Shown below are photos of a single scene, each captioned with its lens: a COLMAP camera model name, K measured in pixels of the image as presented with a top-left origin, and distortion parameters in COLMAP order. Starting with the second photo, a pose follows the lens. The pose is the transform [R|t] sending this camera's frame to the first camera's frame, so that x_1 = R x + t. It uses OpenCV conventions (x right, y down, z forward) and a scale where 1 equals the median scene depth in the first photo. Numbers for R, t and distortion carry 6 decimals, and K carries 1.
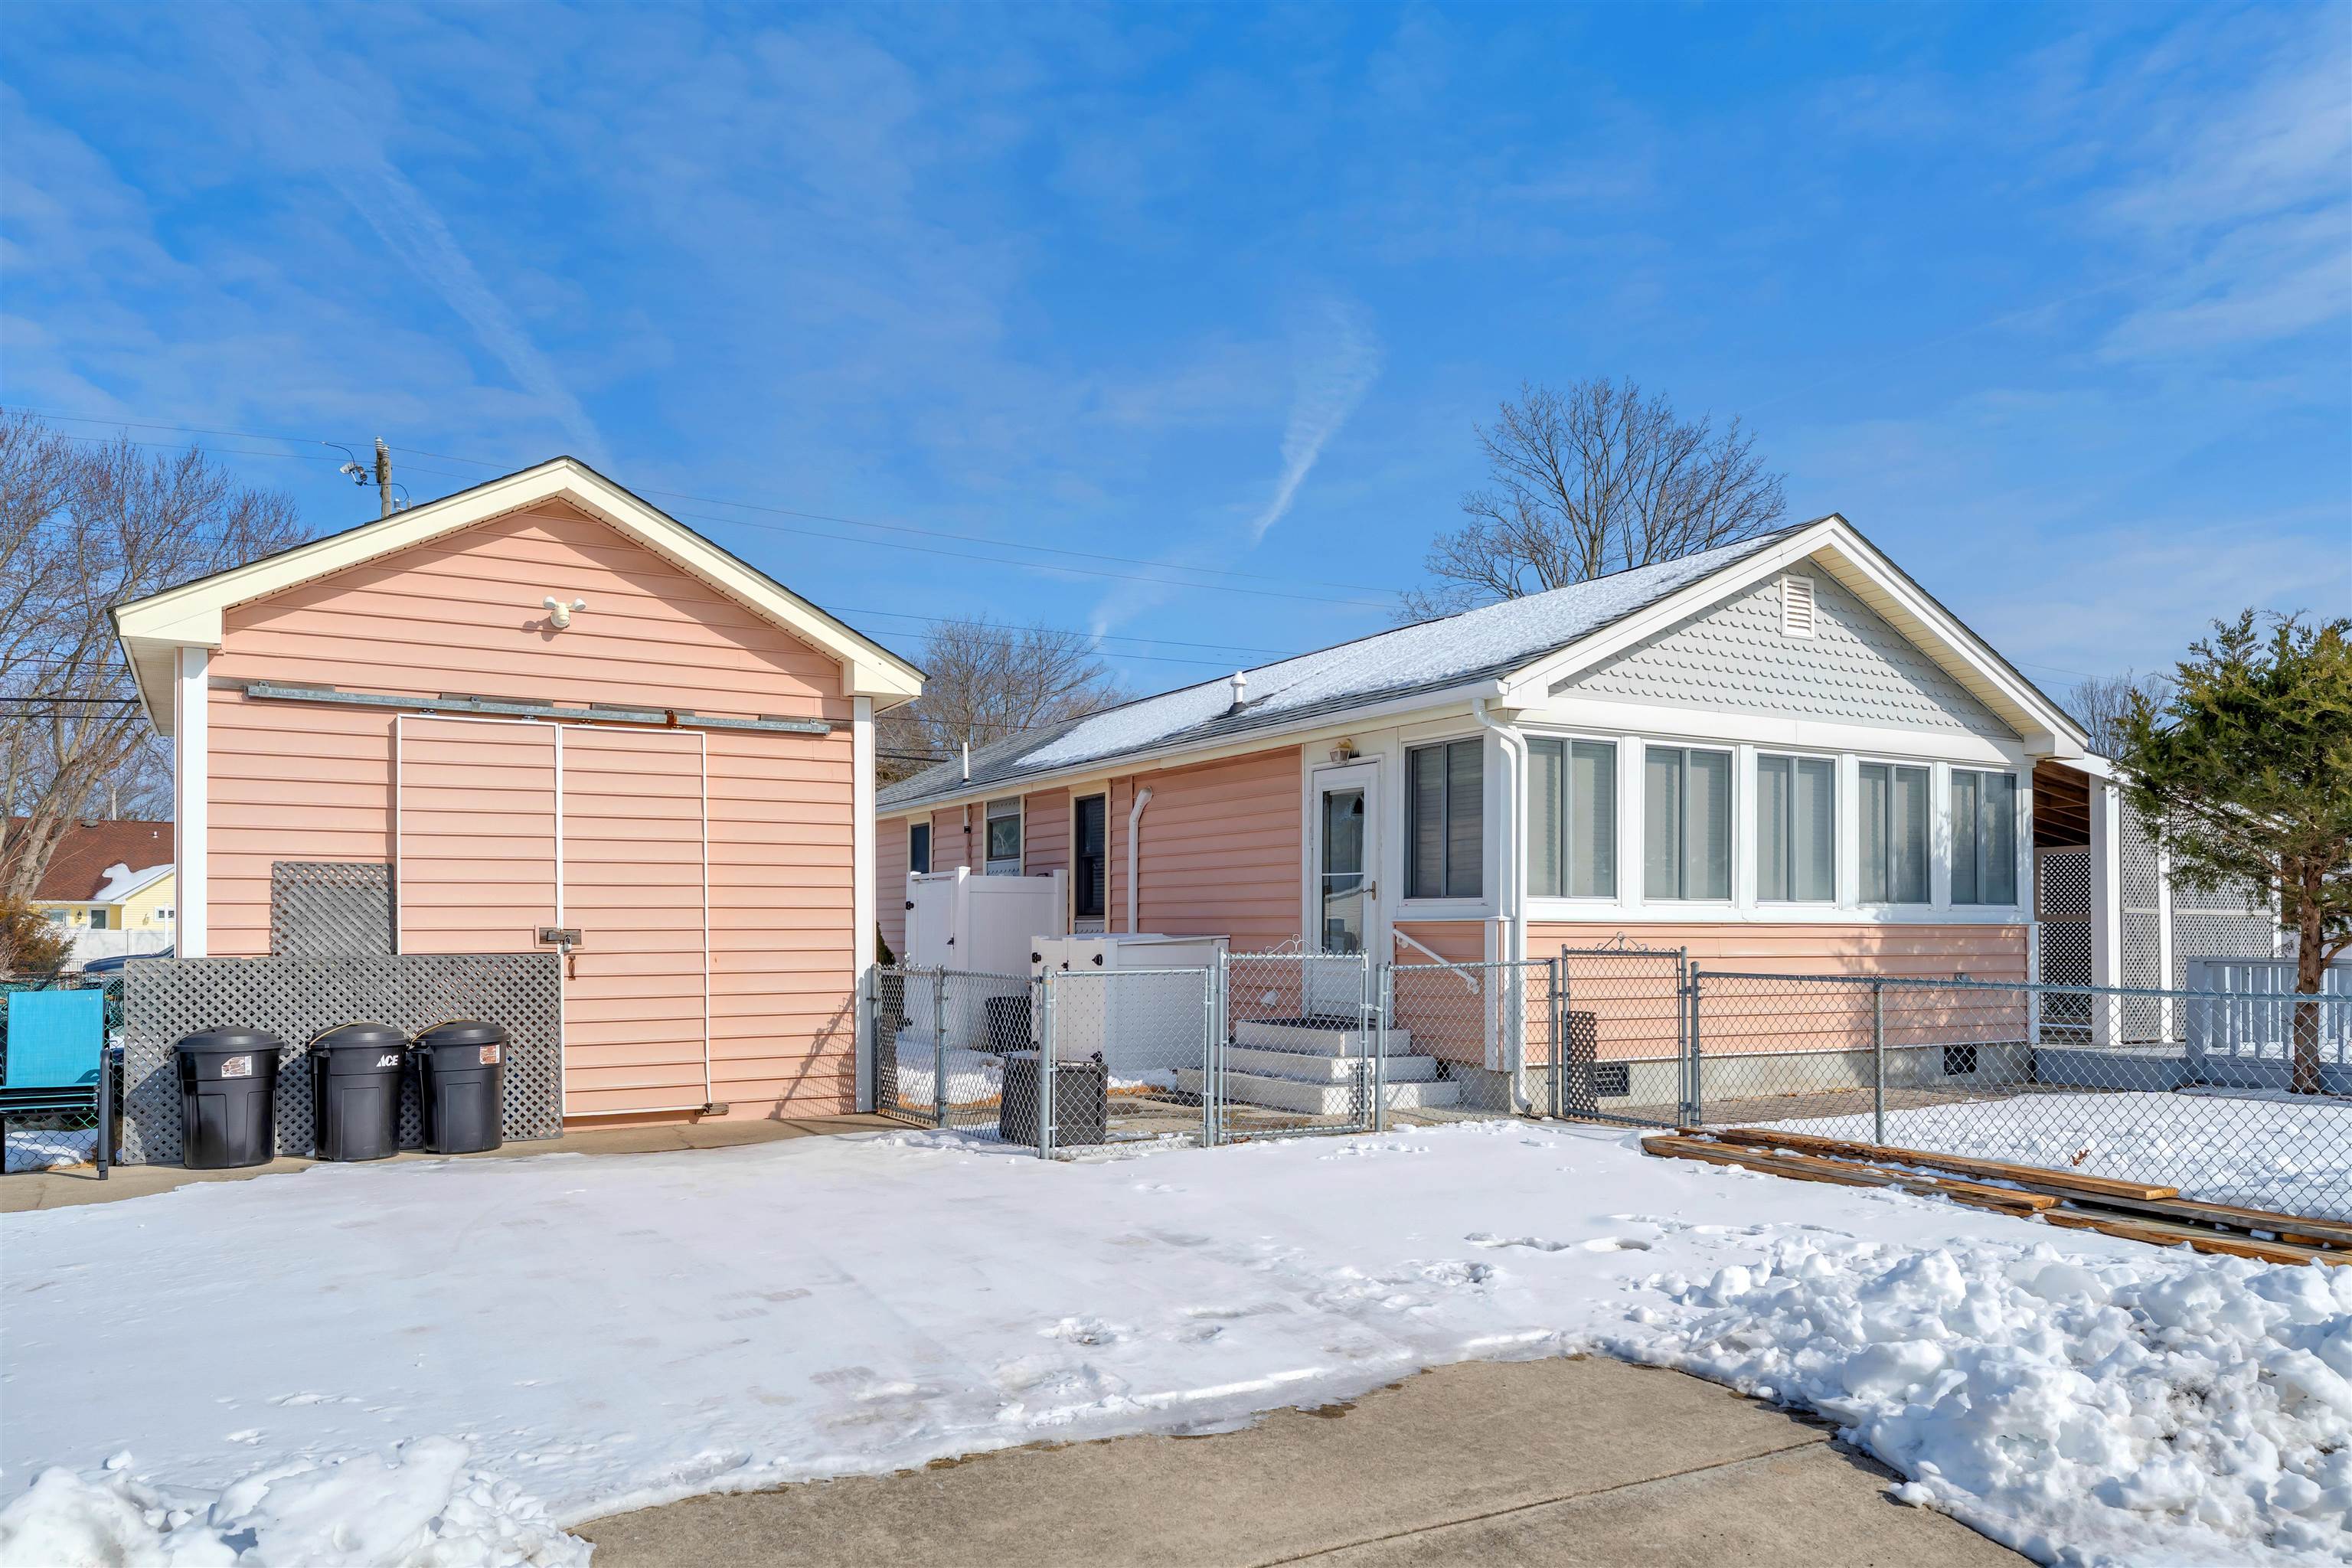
lens RADIAL K [[1698.8, 0, 1124.8], [0, 1698.8, 910.5], [0, 0, 1]] dist [0.014213, -0.011348]
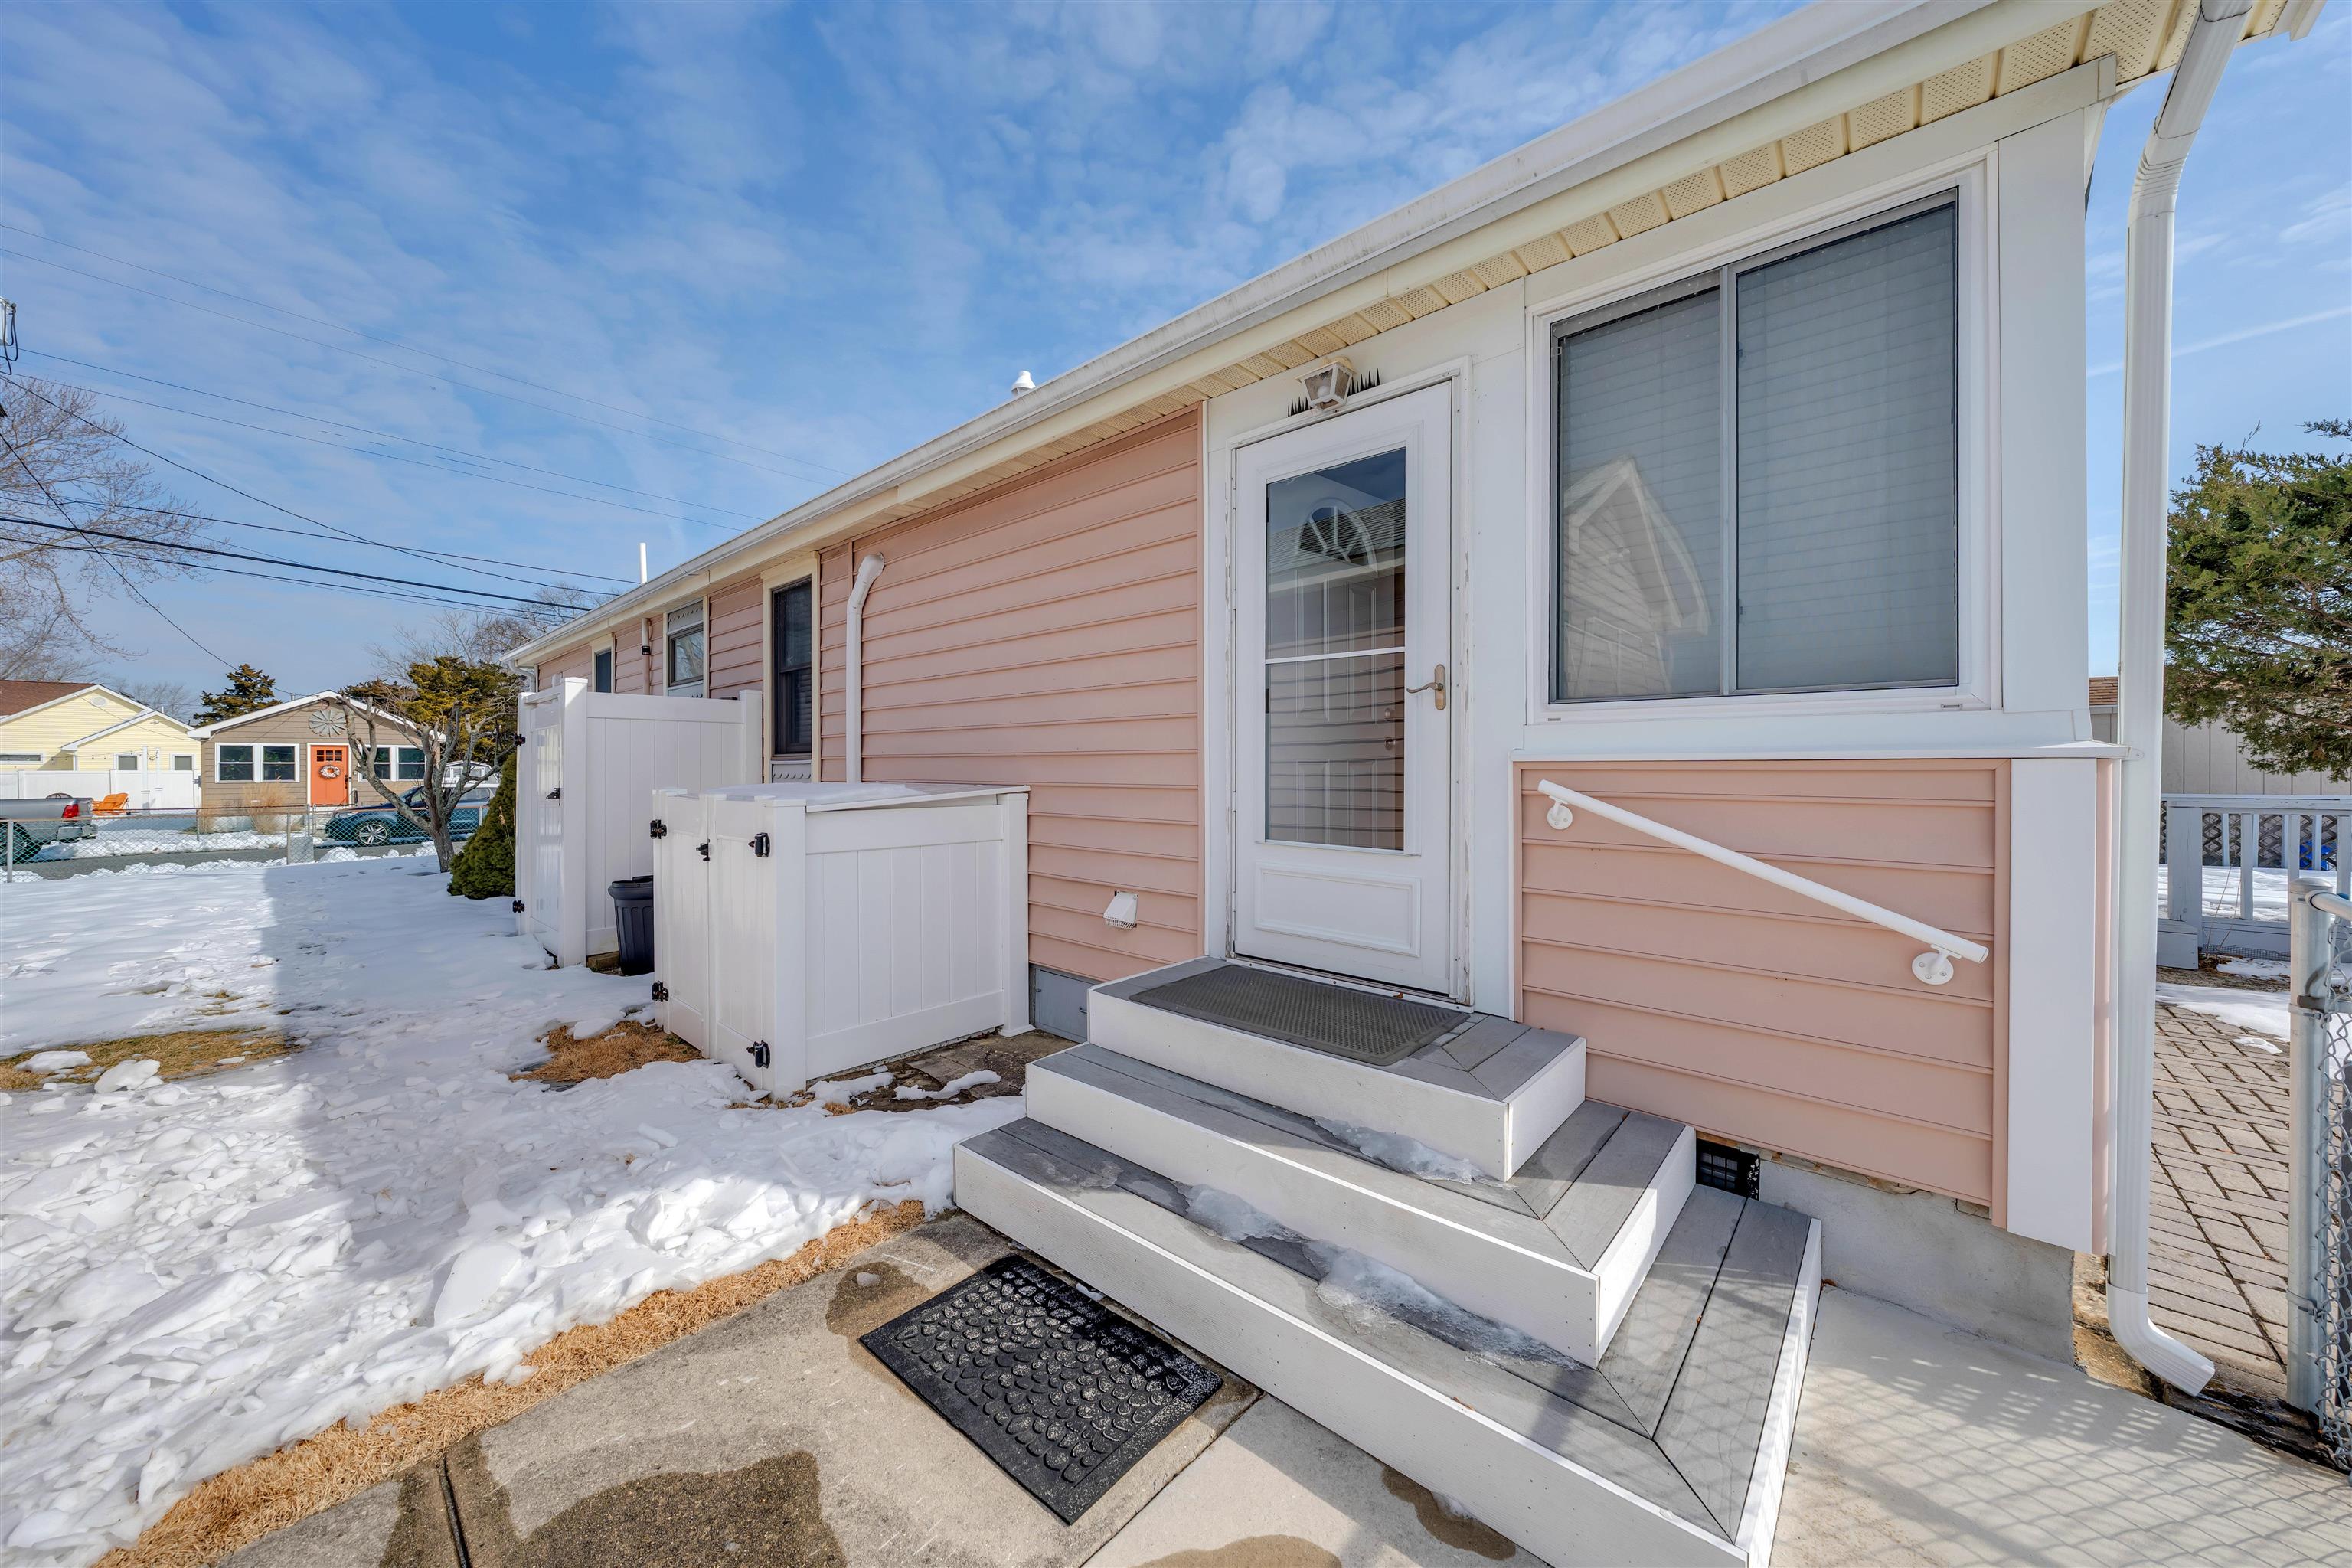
lens RADIAL K [[821.6, 0, 1172.7], [0, 821.6, 782.6], [0, 0, 1]] dist [-0.002745, 0.000948]
pose [[0.939761, -0.010092, 0.341683, 0.014917], [-0.000638, 0.999511, 0.031276, 0.005339], [-0.341831, -0.029610, 0.939295, 0.839361]]
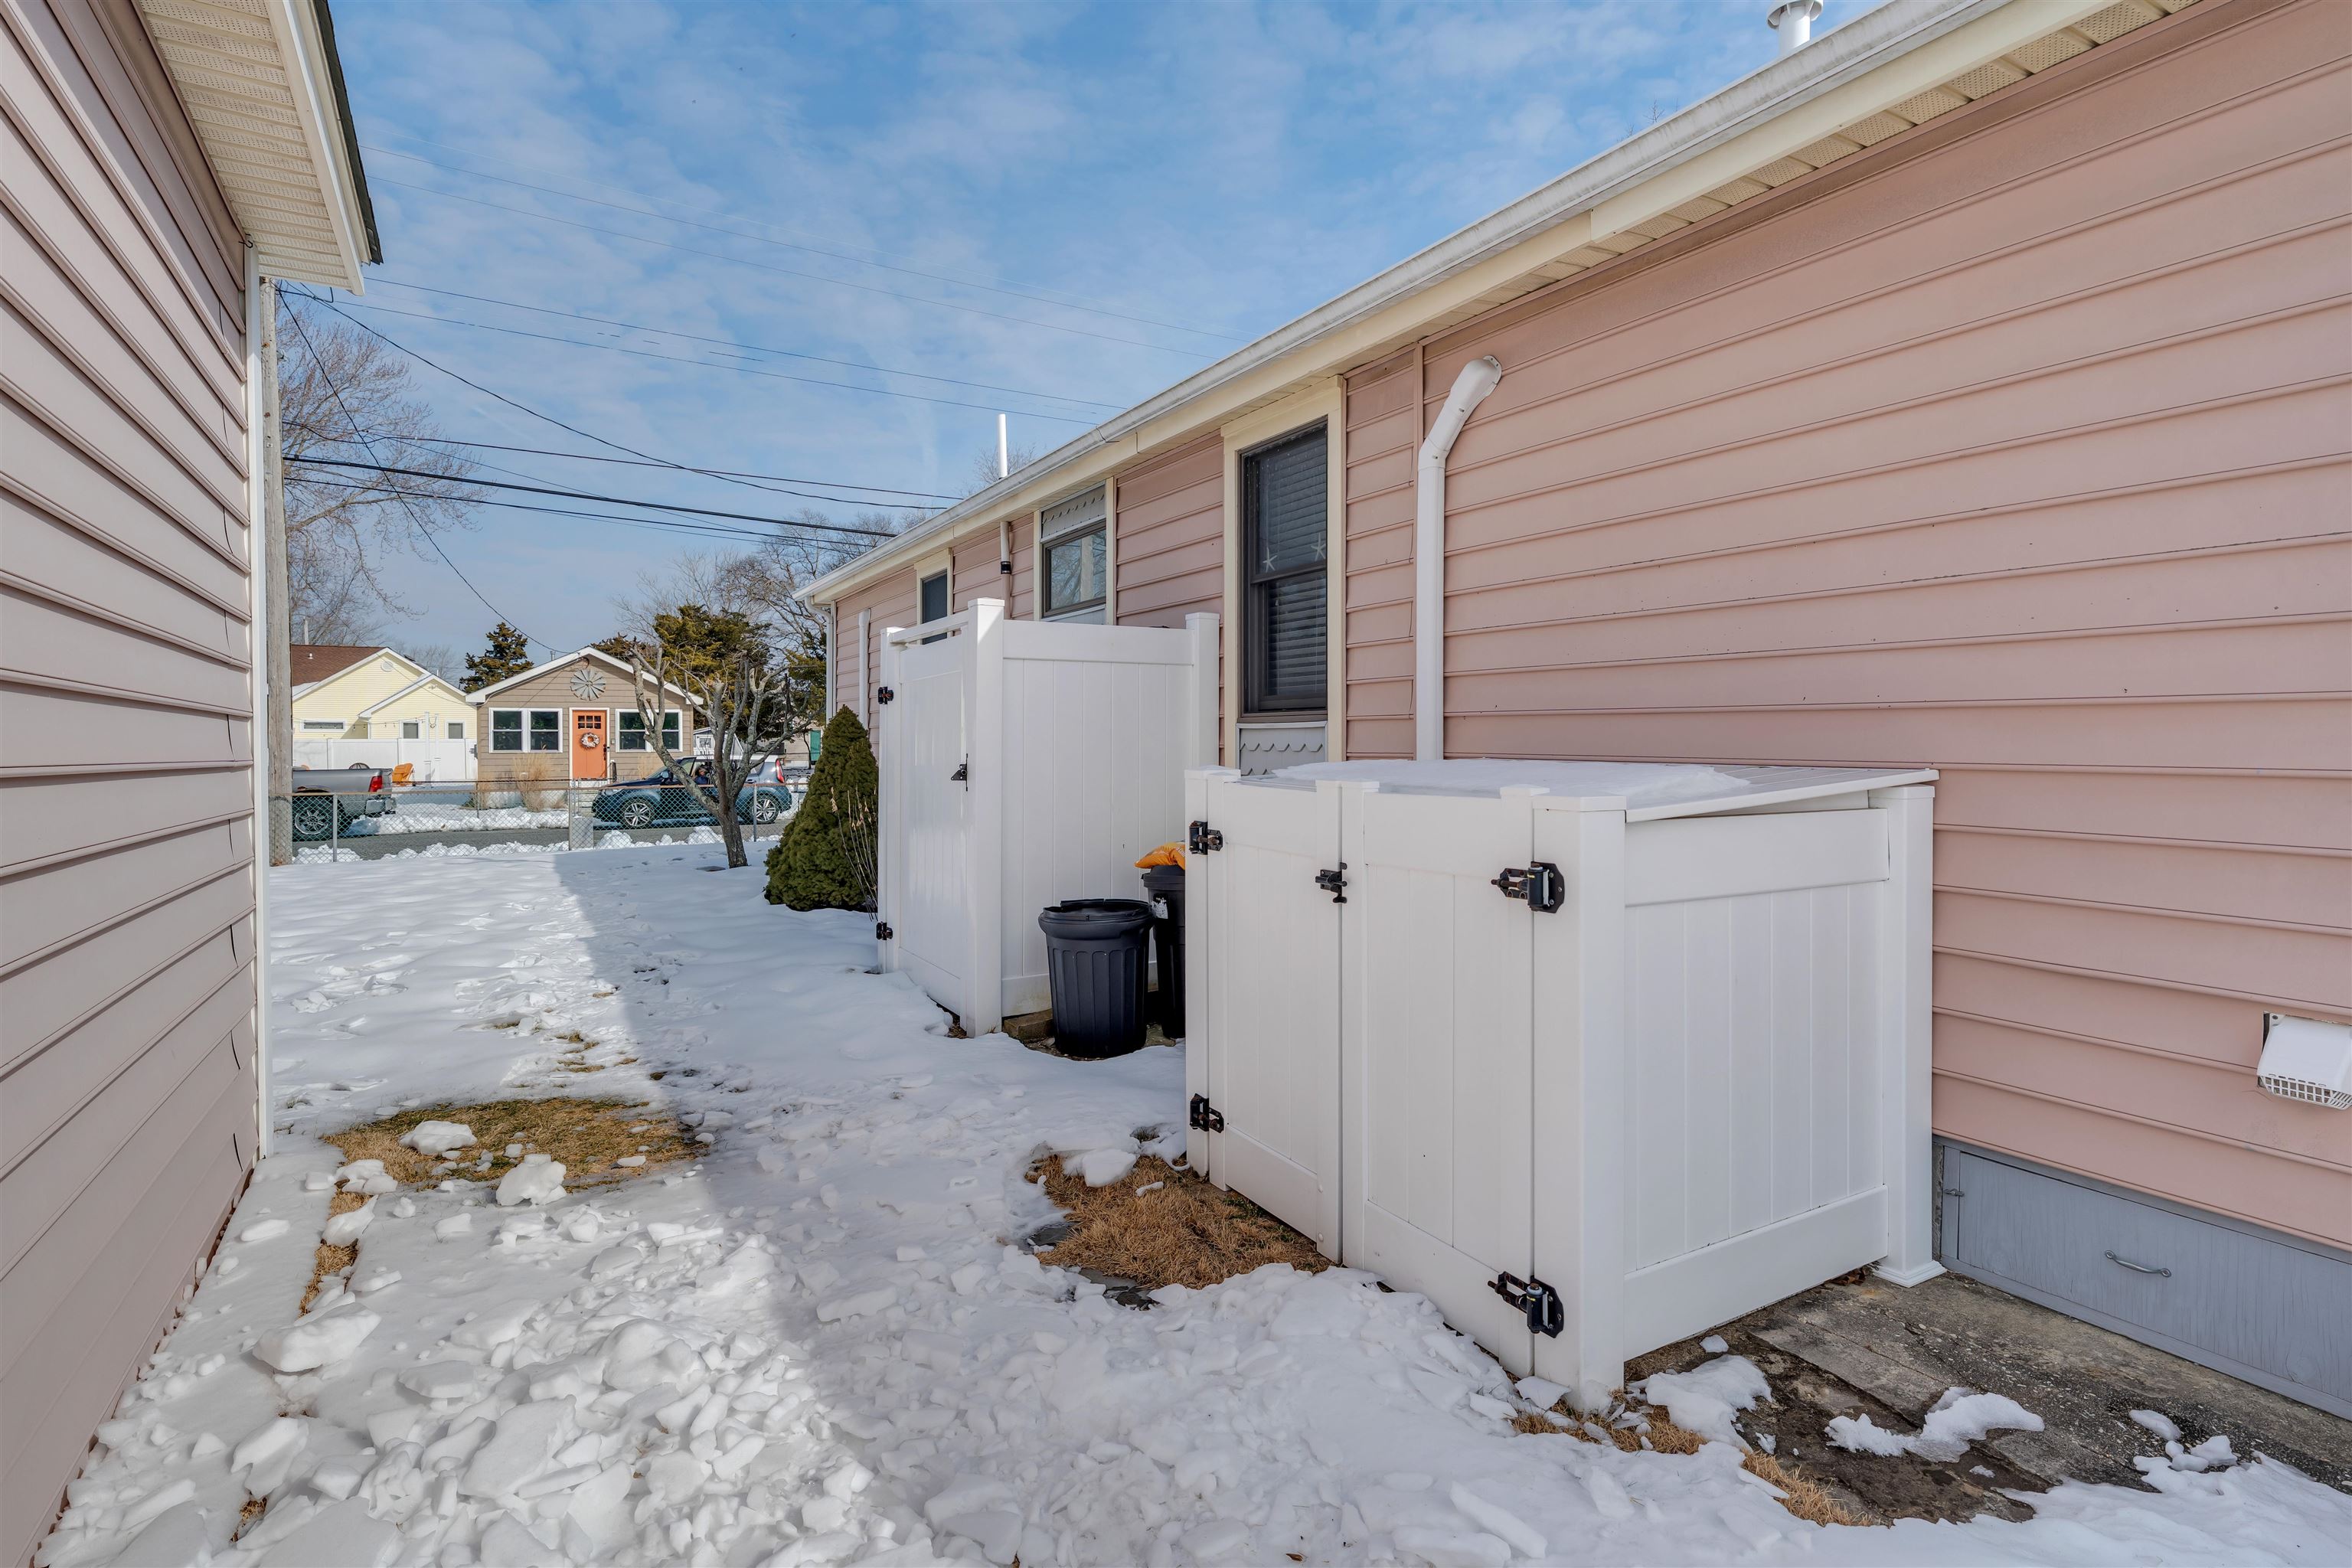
lens RADIAL K [[1146.1, 0, 1169.3], [0, 1146.1, 767.6], [0, 0, 1]] dist [0.007107, -0.001899]
pose [[0.999454, -0.004836, 0.032683, -0.078465], [0.003530, 0.999197, 0.039923, 0.007092], [-0.032850, -0.039786, 0.998668, 0.944649]]
